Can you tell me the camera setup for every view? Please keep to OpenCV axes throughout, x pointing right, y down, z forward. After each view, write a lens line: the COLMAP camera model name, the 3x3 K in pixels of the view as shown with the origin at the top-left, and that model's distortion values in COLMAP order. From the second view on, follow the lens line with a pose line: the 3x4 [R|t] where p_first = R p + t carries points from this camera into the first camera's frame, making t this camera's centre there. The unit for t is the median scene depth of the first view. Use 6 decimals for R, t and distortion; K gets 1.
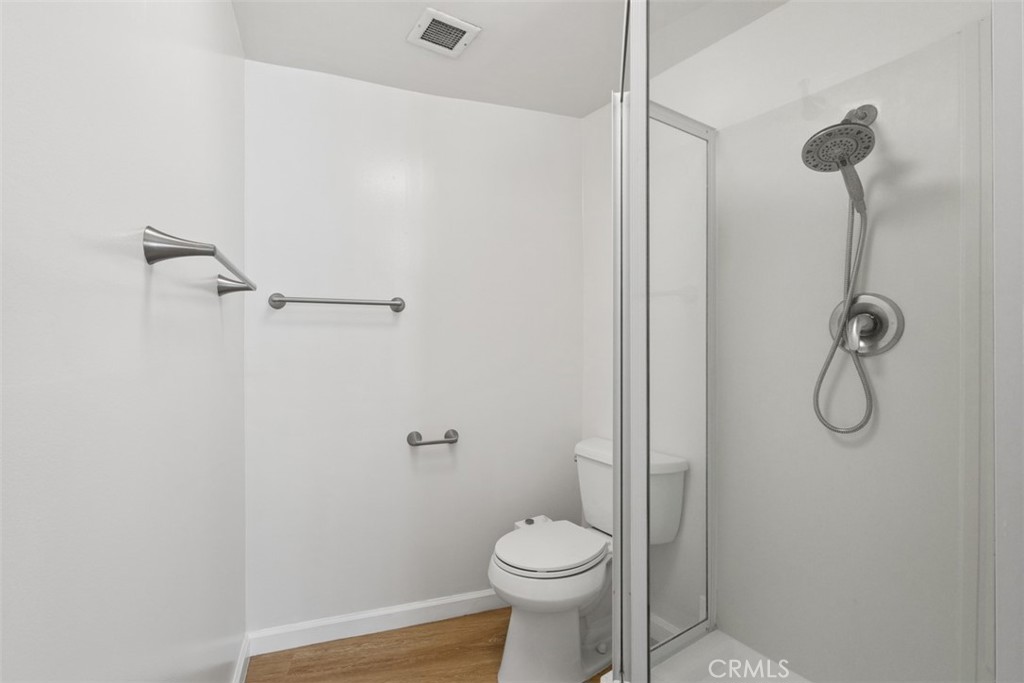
lens RADIAL K [[479.6, 0, 511.3], [0, 479.6, 338.5], [0, 0, 1]] dist [0.003765, 0.000213]
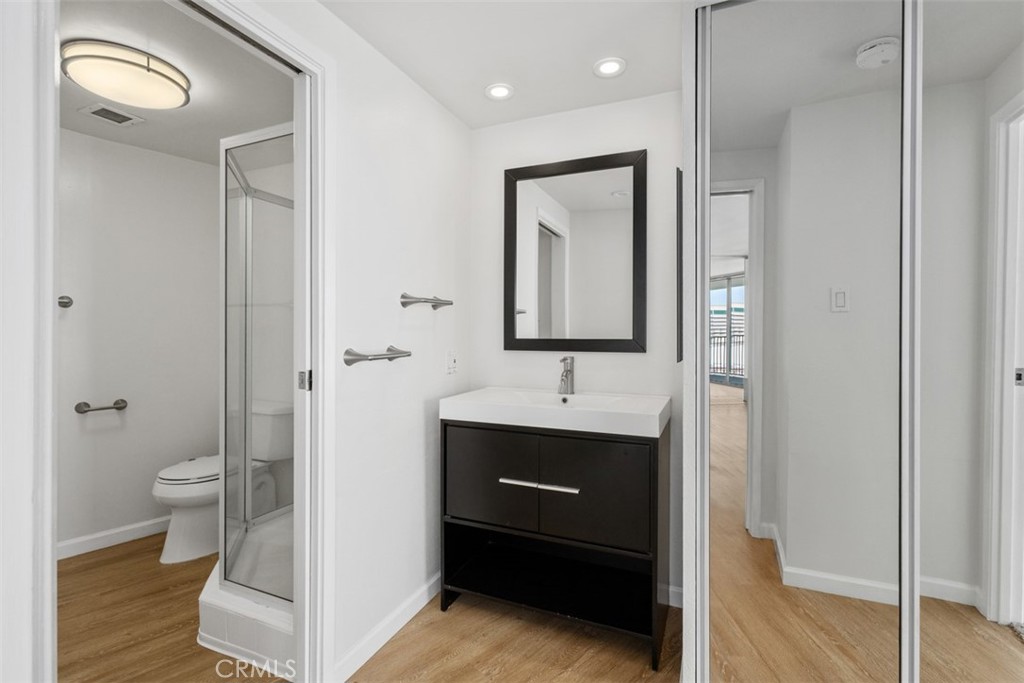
lens RADIAL K [[479.6, 0, 508.9], [0, 479.6, 331.6], [0, 0, 1]] dist [0.003765, 0.000213]
pose [[0.857261, -0.003667, 0.514870, 0.112136], [0.005982, 0.999978, -0.002838, 0.017976], [-0.514848, 0.005513, 0.857264, -0.684851]]
